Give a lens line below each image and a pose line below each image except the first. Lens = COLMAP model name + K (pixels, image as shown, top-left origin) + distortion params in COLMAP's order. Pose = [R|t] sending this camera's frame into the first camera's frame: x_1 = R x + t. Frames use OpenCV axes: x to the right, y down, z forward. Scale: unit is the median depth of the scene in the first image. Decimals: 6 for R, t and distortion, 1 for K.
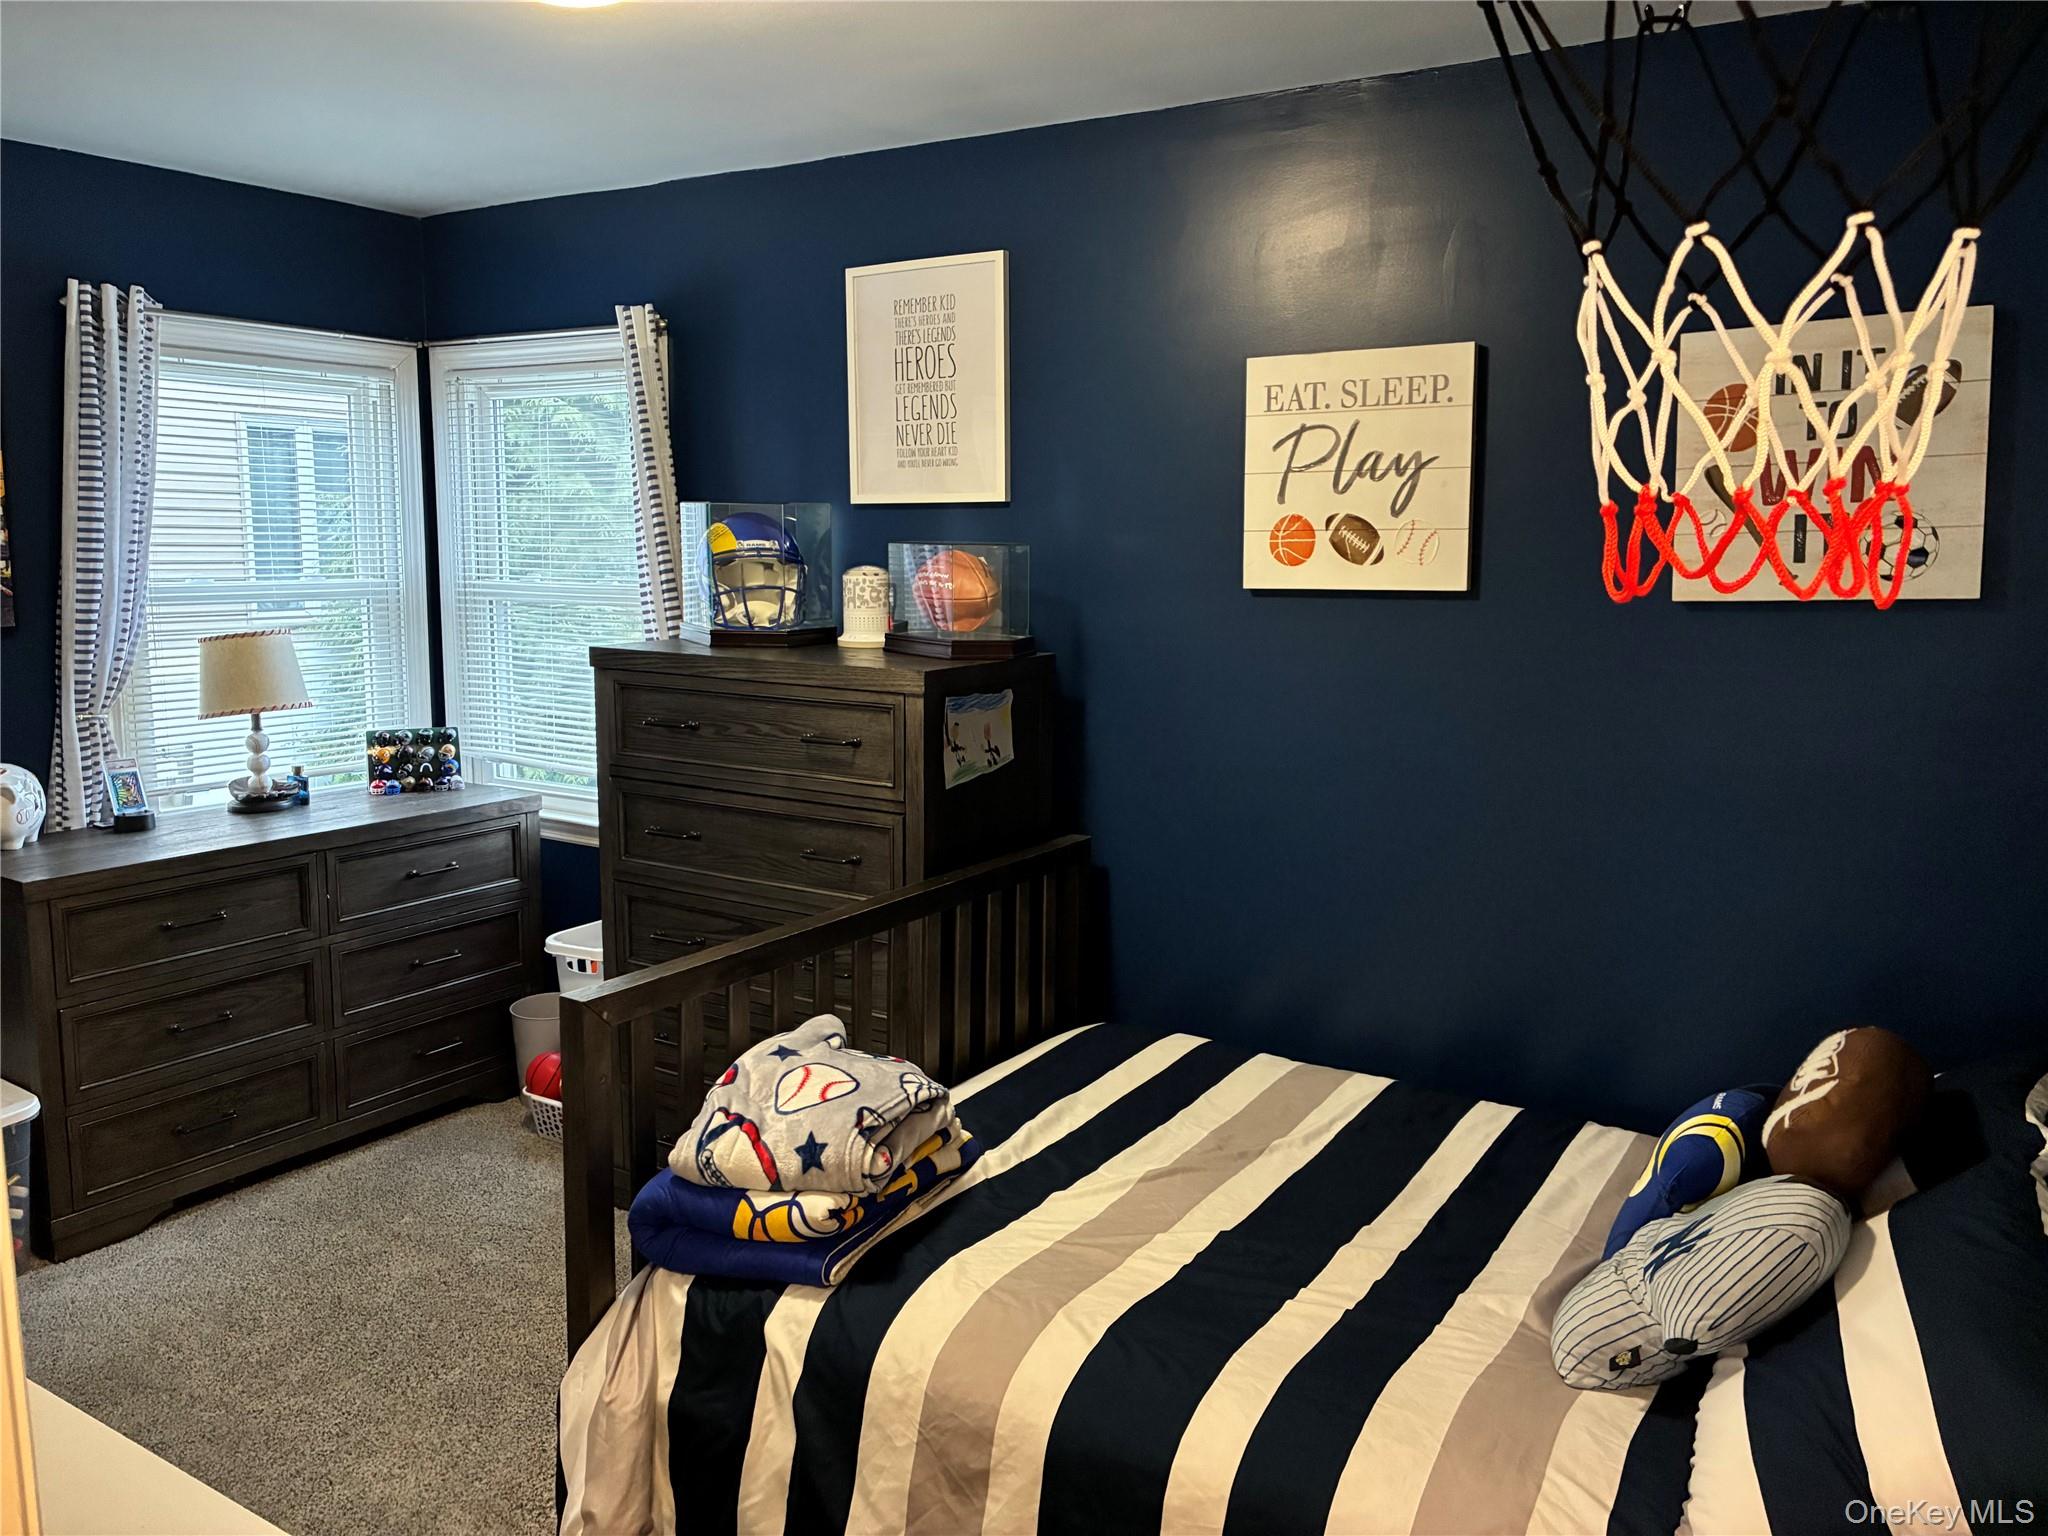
lens RADIAL K [[1558.1, 0, 1037.6], [0, 1558.1, 772.2], [0, 0, 1]] dist [0.051433, -0.060115]
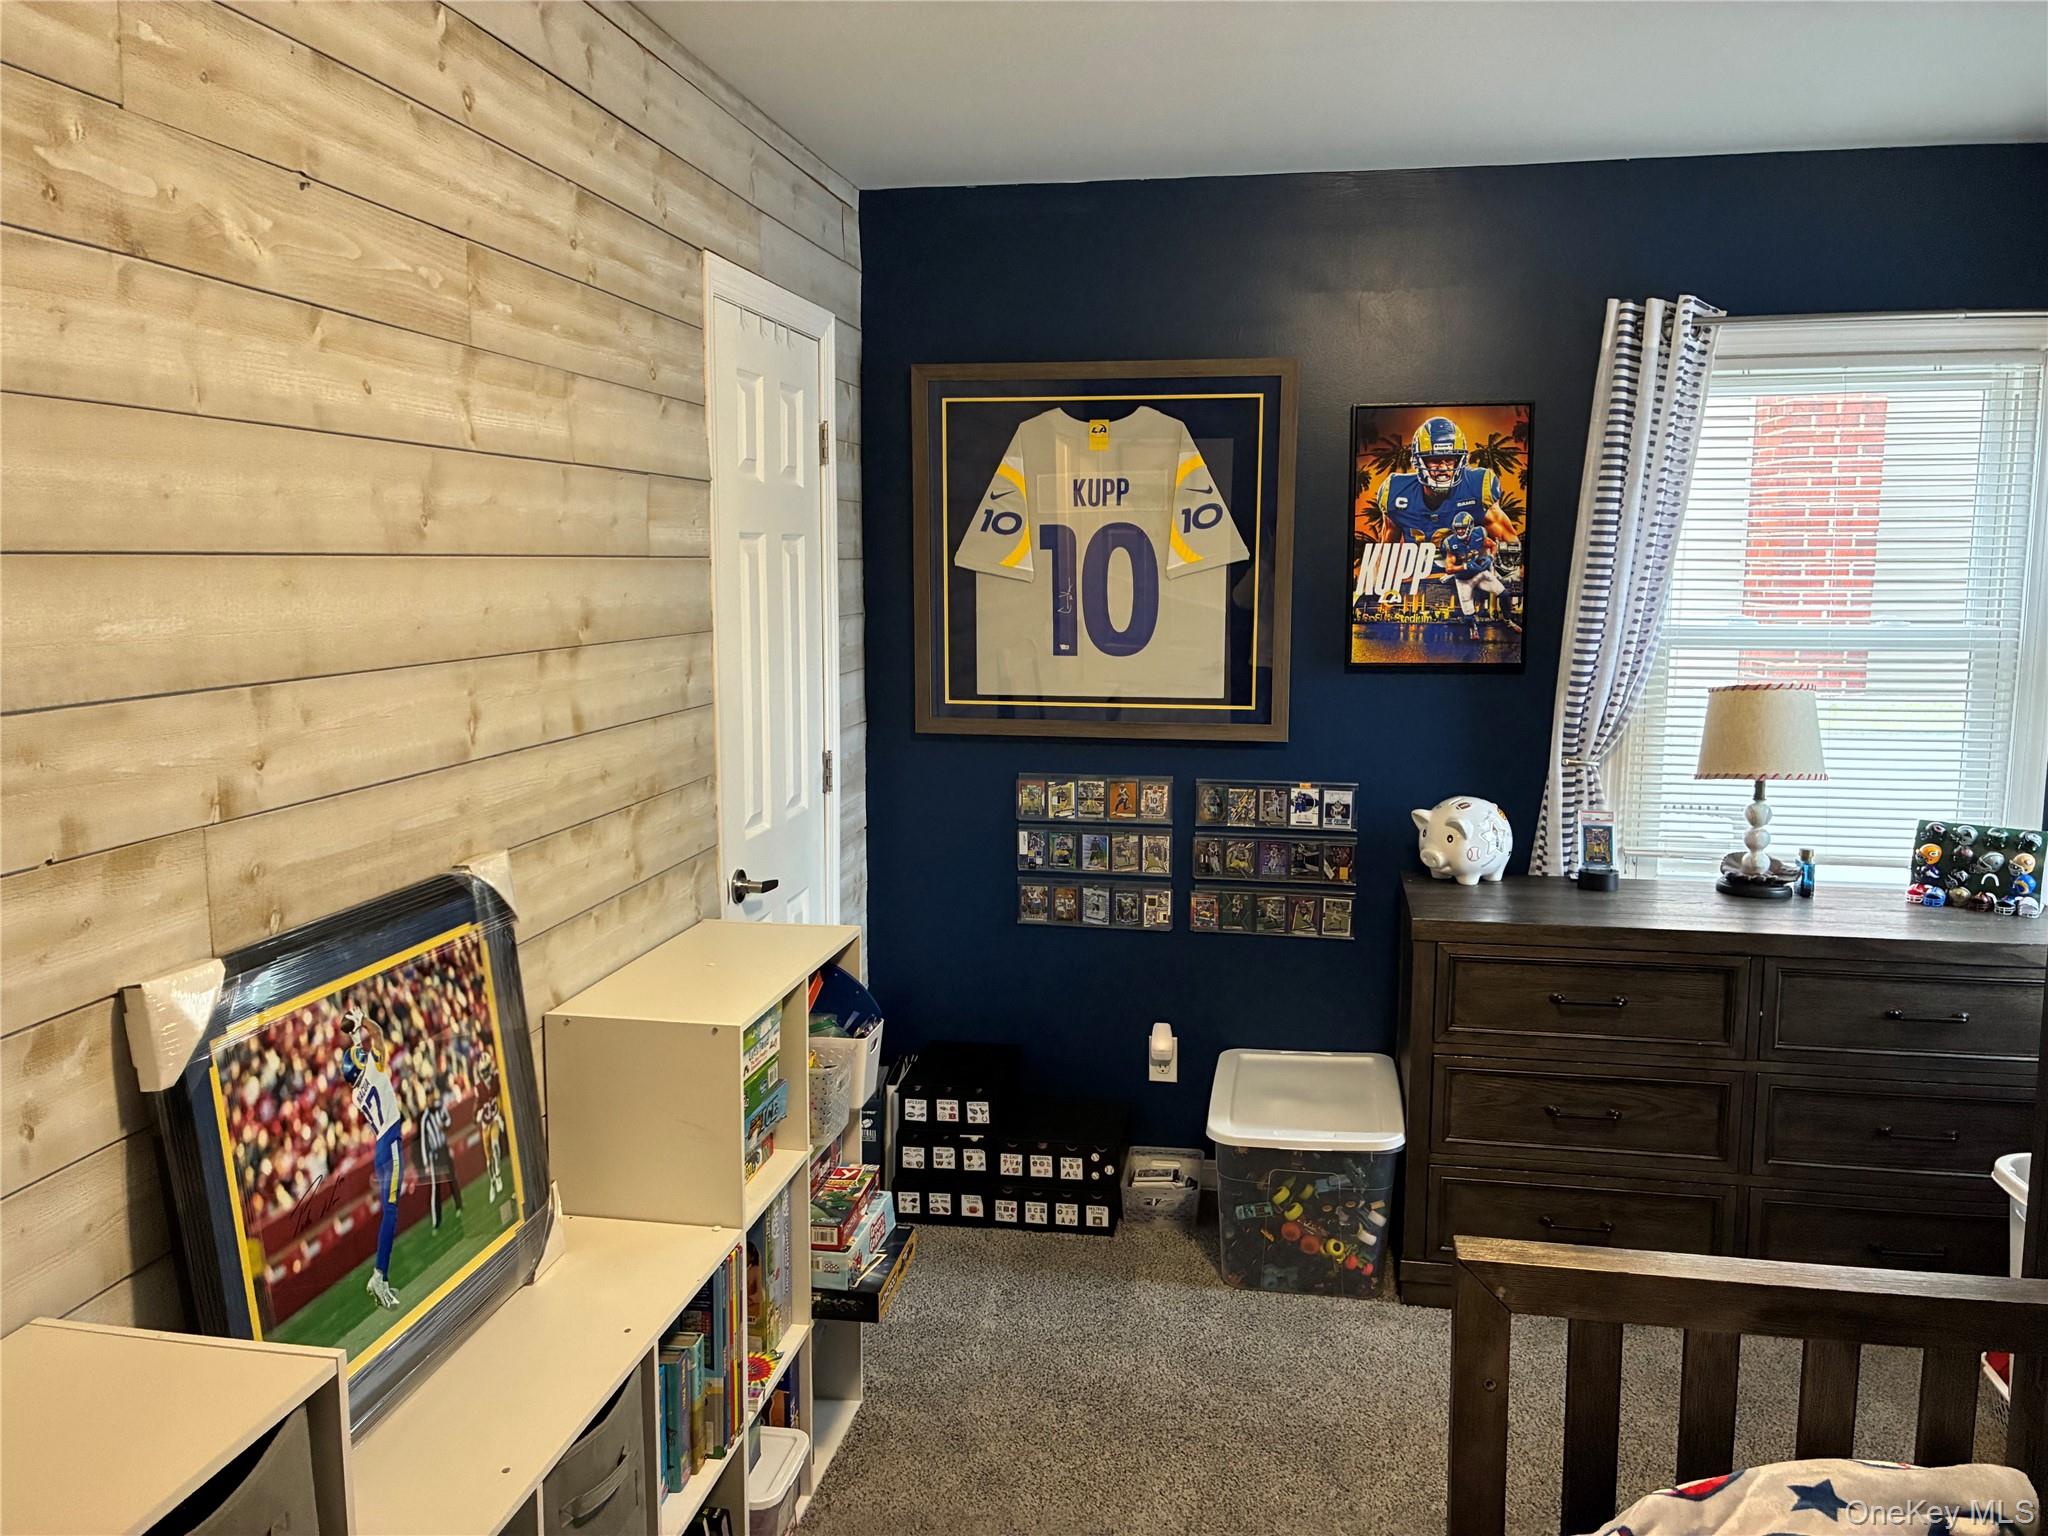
lens RADIAL K [[1558.1, 0, 1029.8], [0, 1558.1, 762.1], [0, 0, 1]] dist [0.051433, -0.060115]
pose [[0.370235, 0.111289, -0.922248, 0.142399], [-0.138726, 0.988289, 0.063567, -0.048161], [0.918521, 0.104405, 0.381337, 0.328422]]
